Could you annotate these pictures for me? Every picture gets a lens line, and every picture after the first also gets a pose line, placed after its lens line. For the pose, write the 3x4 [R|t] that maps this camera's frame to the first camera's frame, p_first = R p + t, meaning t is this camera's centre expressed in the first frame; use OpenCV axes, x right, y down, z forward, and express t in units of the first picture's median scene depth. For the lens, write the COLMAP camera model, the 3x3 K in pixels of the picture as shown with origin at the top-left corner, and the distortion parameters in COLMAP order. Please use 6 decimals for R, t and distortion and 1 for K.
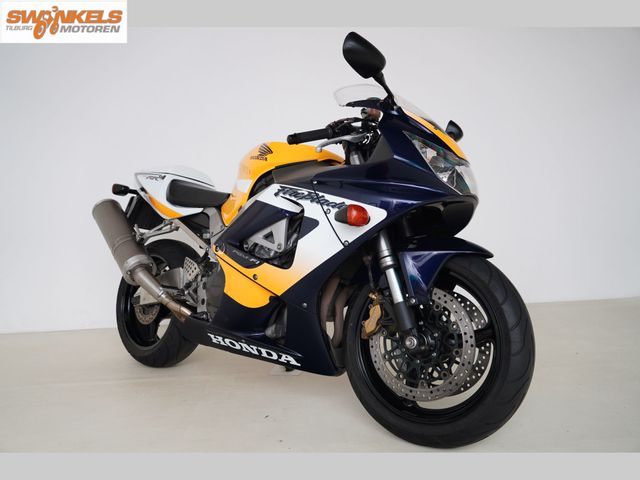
lens RADIAL K [[474.8, 0, 320.0], [0, 474.8, 240.0], [0, 0, 1]] dist [-0.044990, 0.002363]
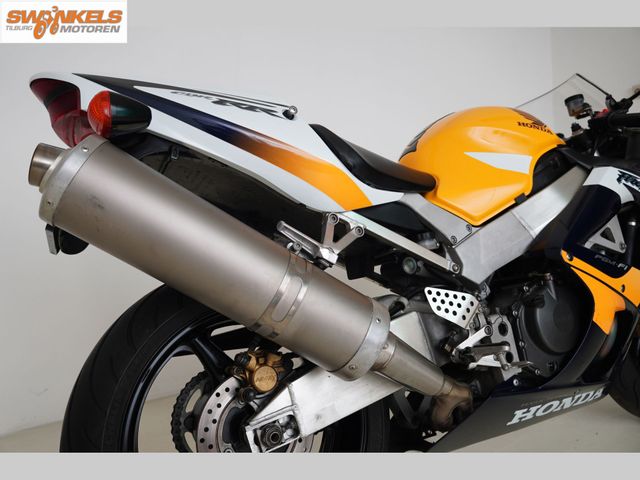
lens RADIAL K [[474.8, 0, 320.0], [0, 474.8, 240.0], [0, 0, 1]] dist [-0.044990, 0.002363]
pose [[0.389733, 0.006944, 0.920902, -1.048294], [0.070831, 0.996783, -0.037493, -0.003737], [-0.918200, 0.079840, 0.387987, 1.221377]]
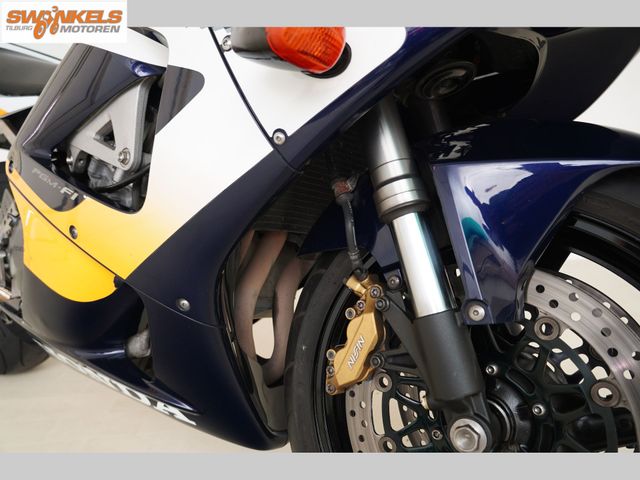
lens RADIAL K [[474.8, 0, 320.0], [0, 474.8, 240.0], [0, 0, 1]] dist [-0.044990, 0.002363]
pose [[0.999273, 0.002202, 0.038063, 0.067423], [-0.006800, 0.992618, 0.121088, 0.036022], [-0.037516, -0.121259, 0.991912, 0.624119]]
